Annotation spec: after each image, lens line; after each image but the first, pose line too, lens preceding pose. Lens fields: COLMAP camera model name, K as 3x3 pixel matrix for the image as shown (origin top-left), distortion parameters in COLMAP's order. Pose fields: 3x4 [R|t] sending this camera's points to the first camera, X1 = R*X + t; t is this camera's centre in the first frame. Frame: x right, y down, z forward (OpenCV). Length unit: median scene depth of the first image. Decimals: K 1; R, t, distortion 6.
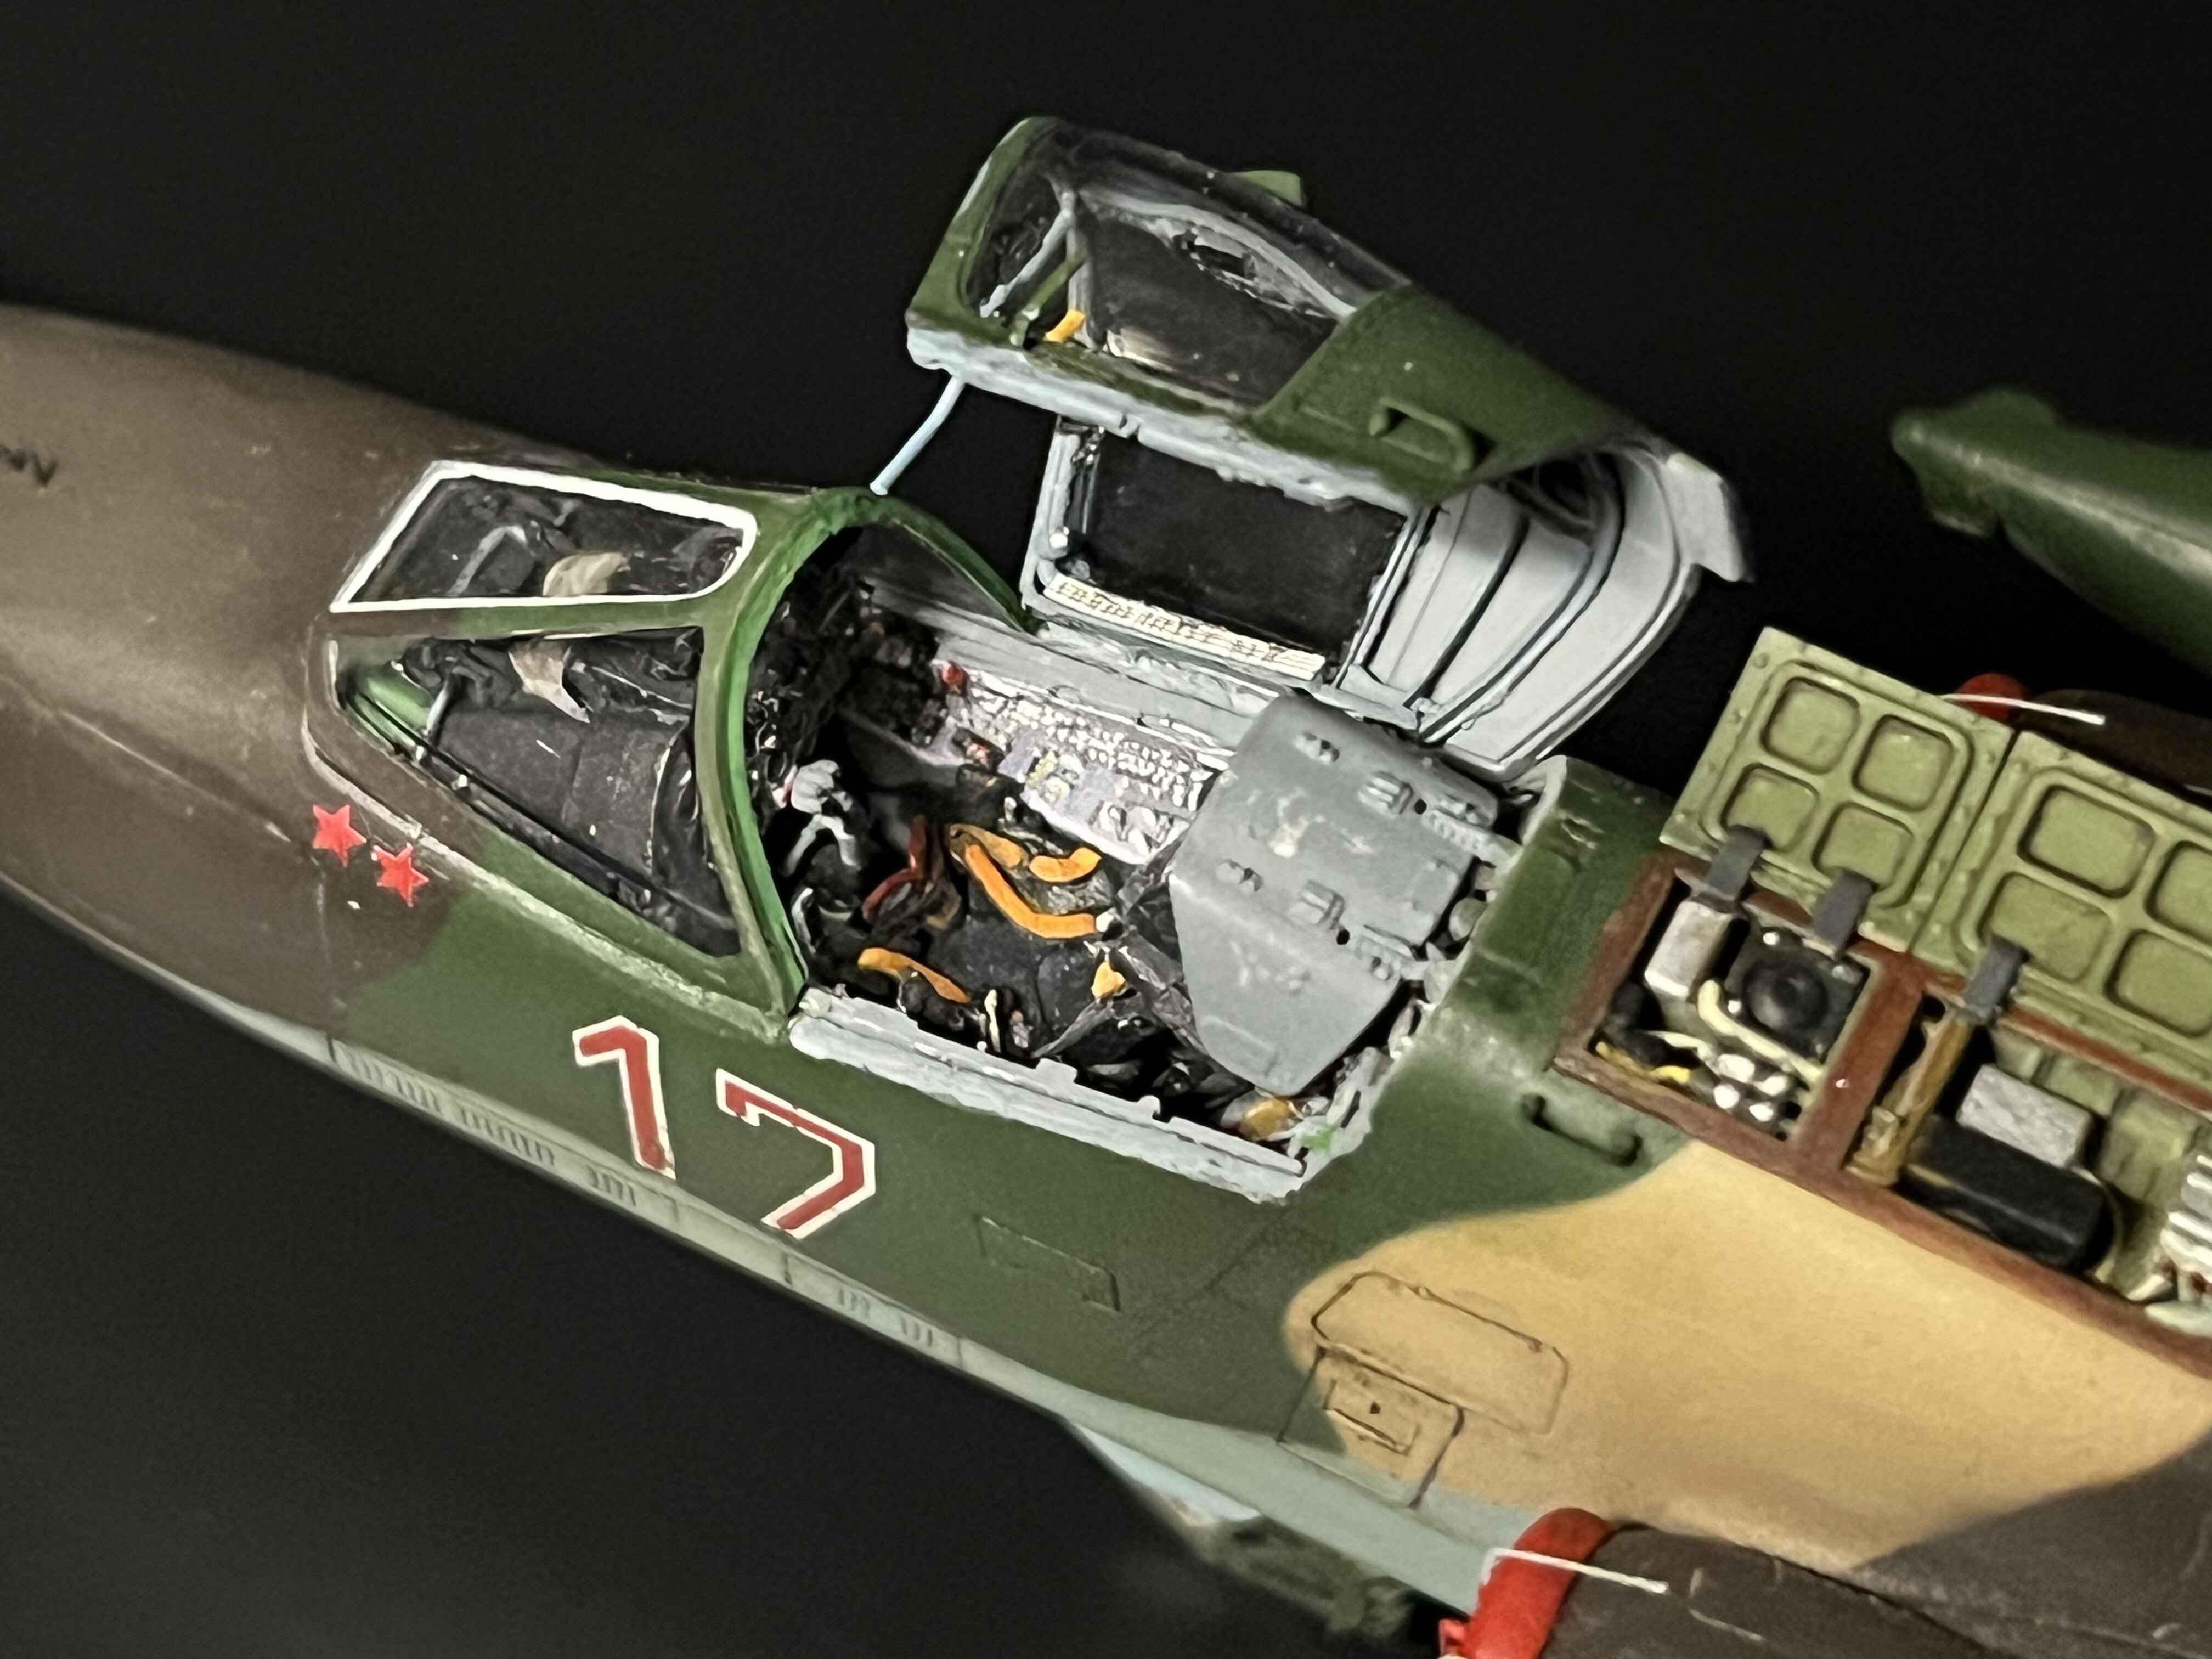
lens RADIAL K [[5366.6, 0, 1098.5], [0, 5366.6, 863.7], [0, 0, 1]] dist [0.145674, -0.131506]
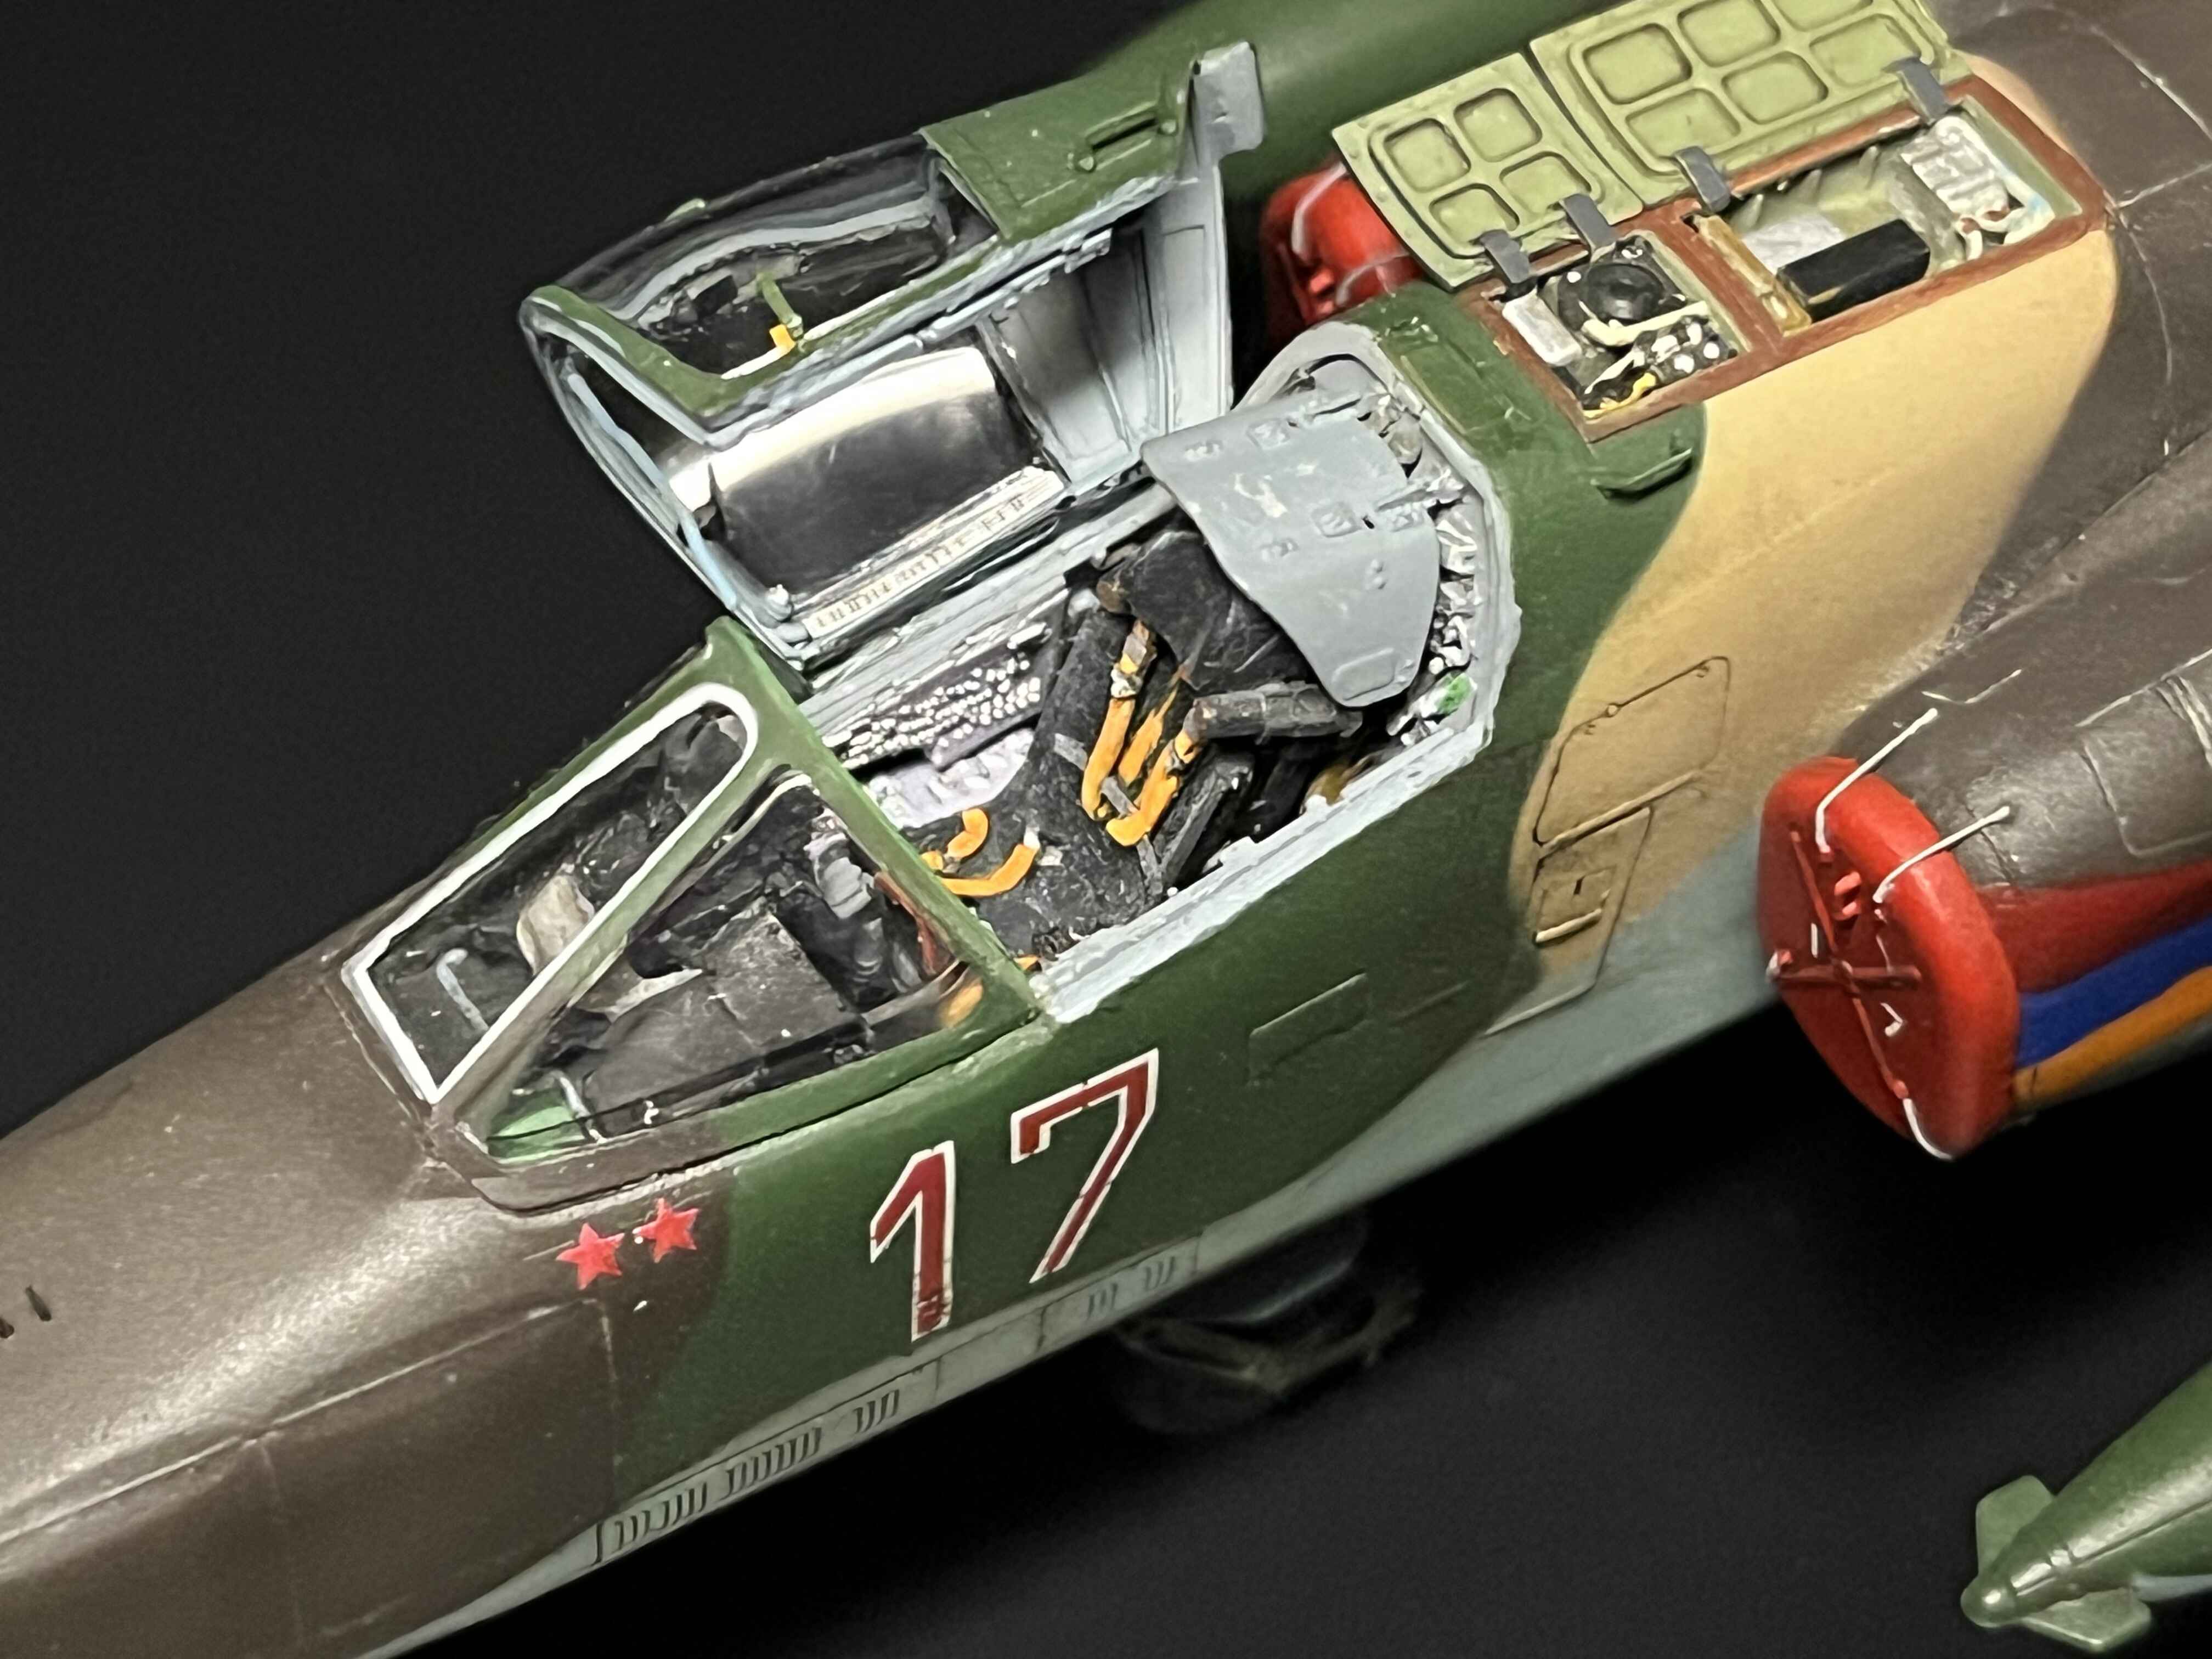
lens RADIAL K [[5366.6, 0, 1098.5], [0, 5366.6, 863.7], [0, 0, 1]] dist [0.145674, -0.131506]
pose [[0.537046, -0.668244, 0.514812, -0.594907], [0.740467, 0.665796, 0.091781, -0.081720], [-0.404093, 0.331911, 0.852376, 0.088304]]
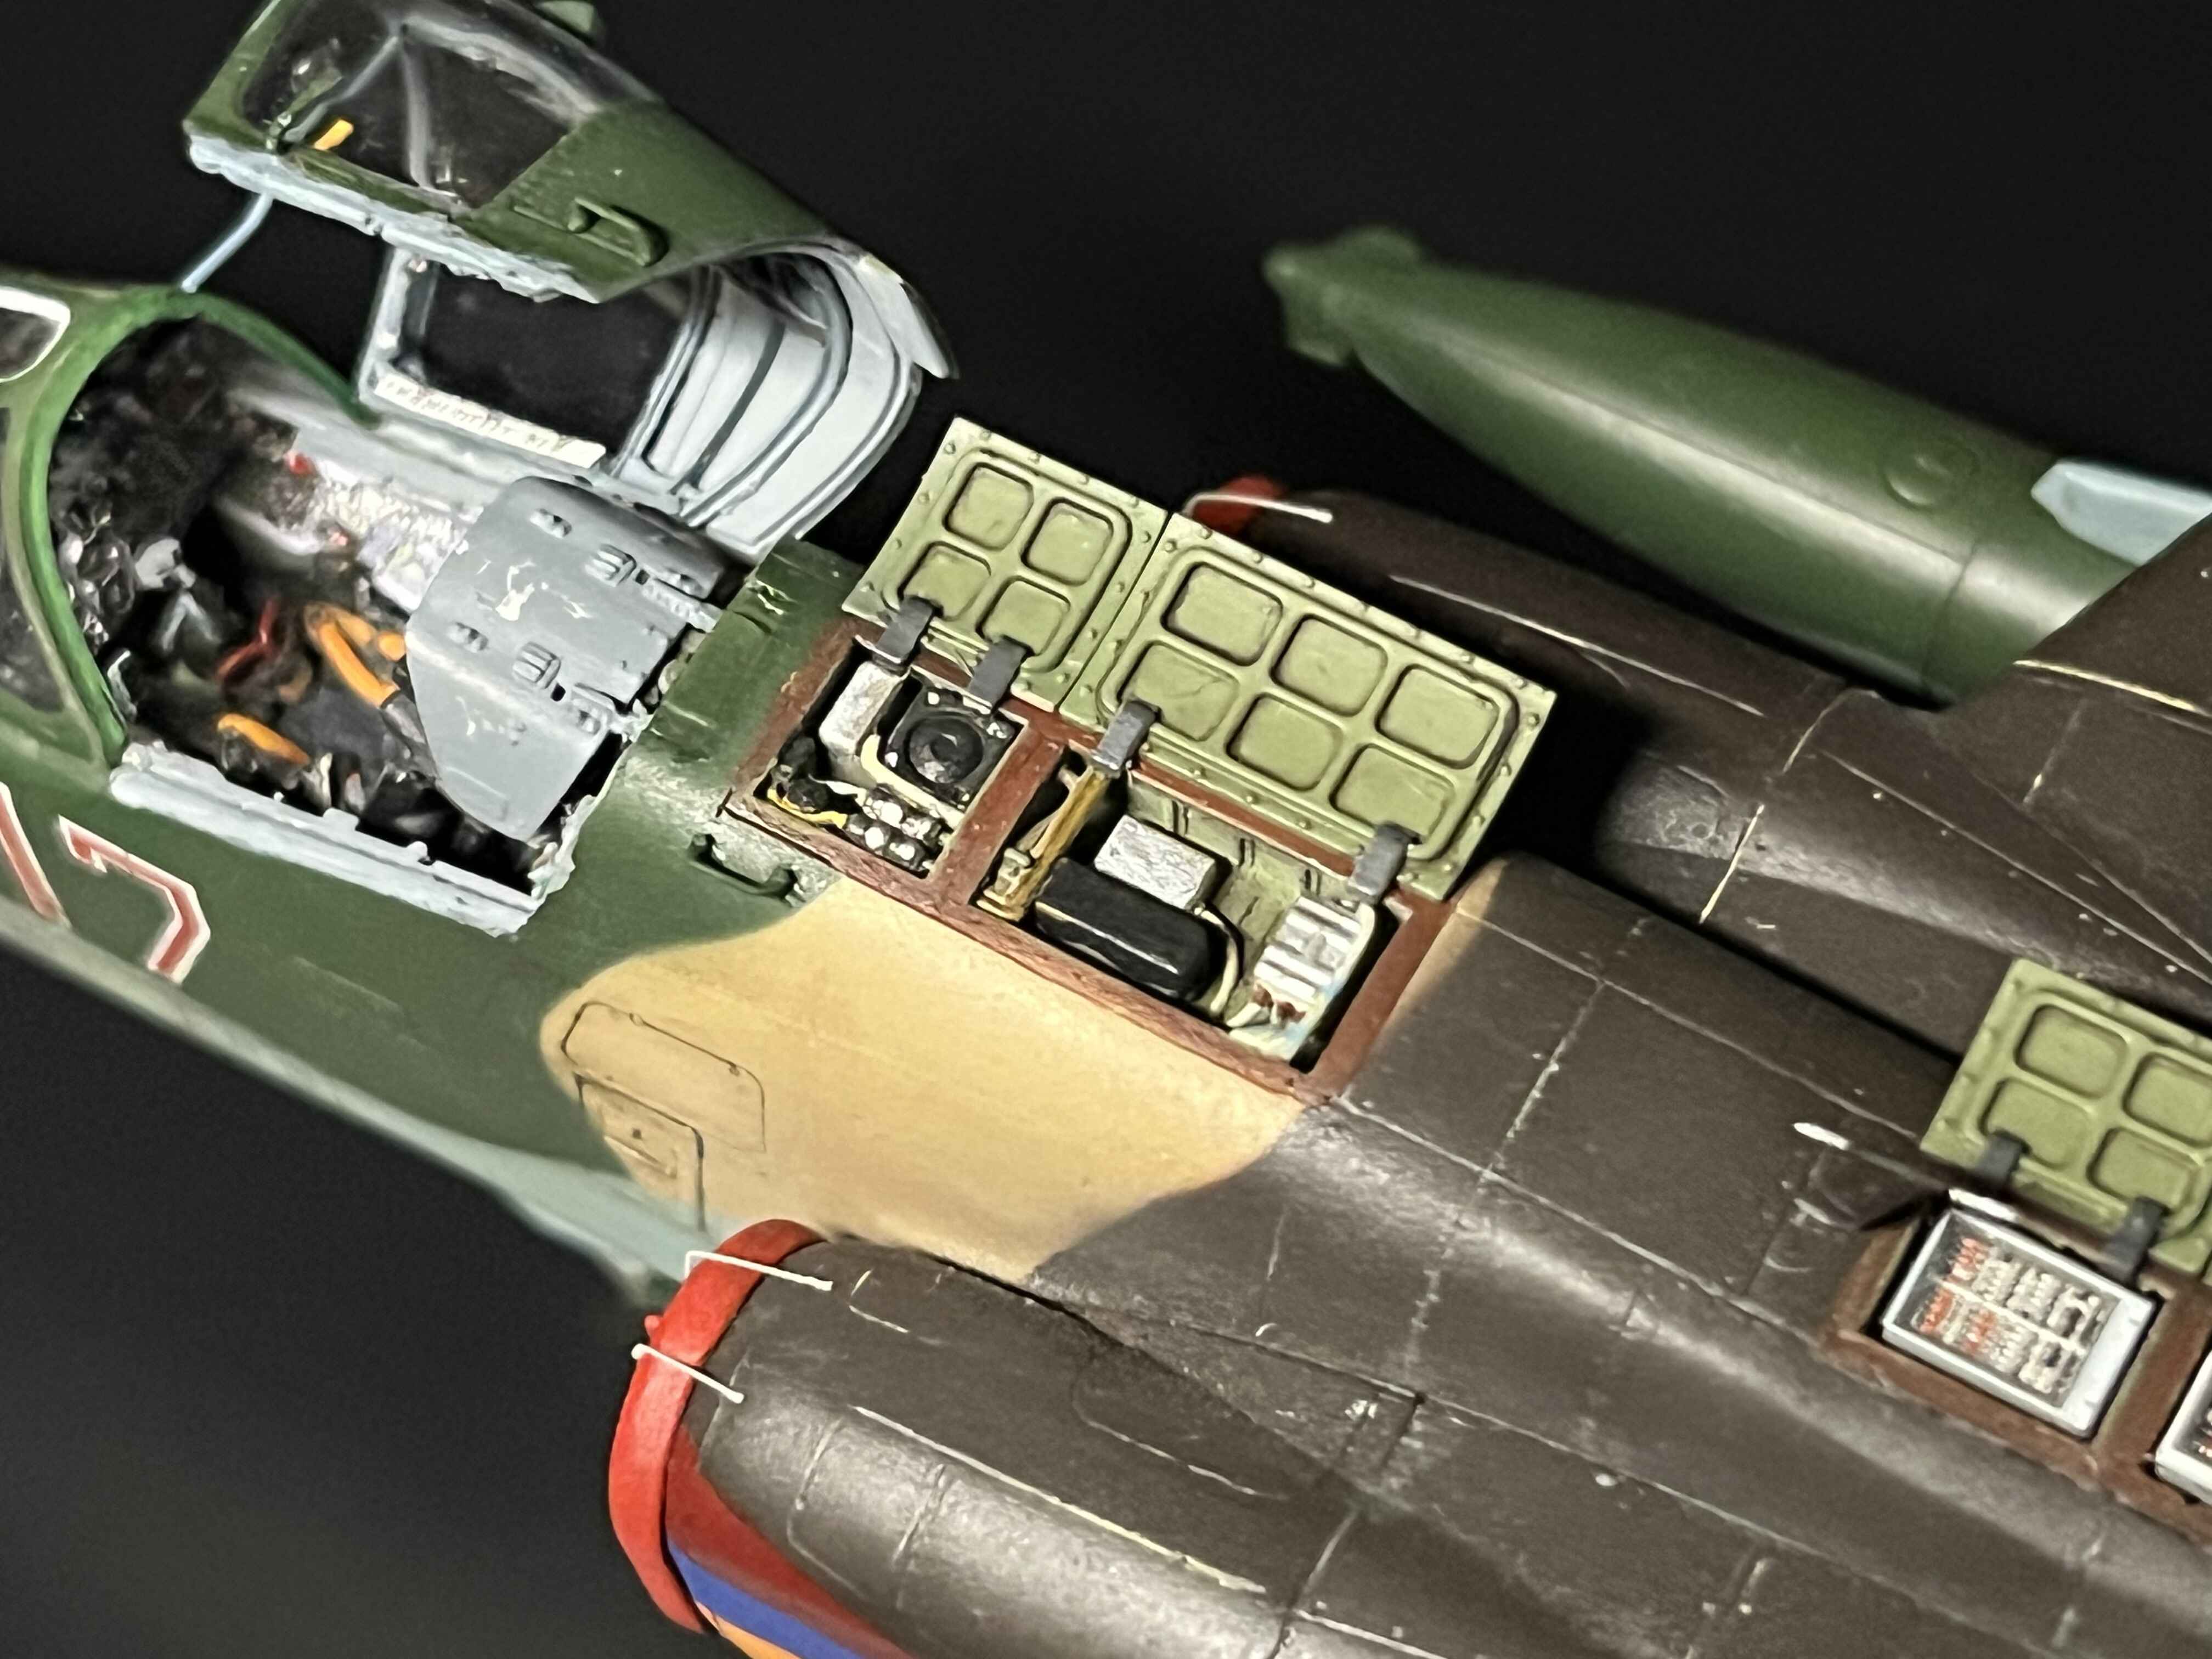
lens RADIAL K [[5366.6, 0, 1098.5], [0, 5366.6, 863.7], [0, 0, 1]] dist [0.145674, -0.131506]
pose [[0.997887, 0.015760, -0.063032, 0.220774], [-0.015236, 0.999845, 0.008797, 0.036361], [0.063161, -0.007818, 0.997973, -0.089877]]
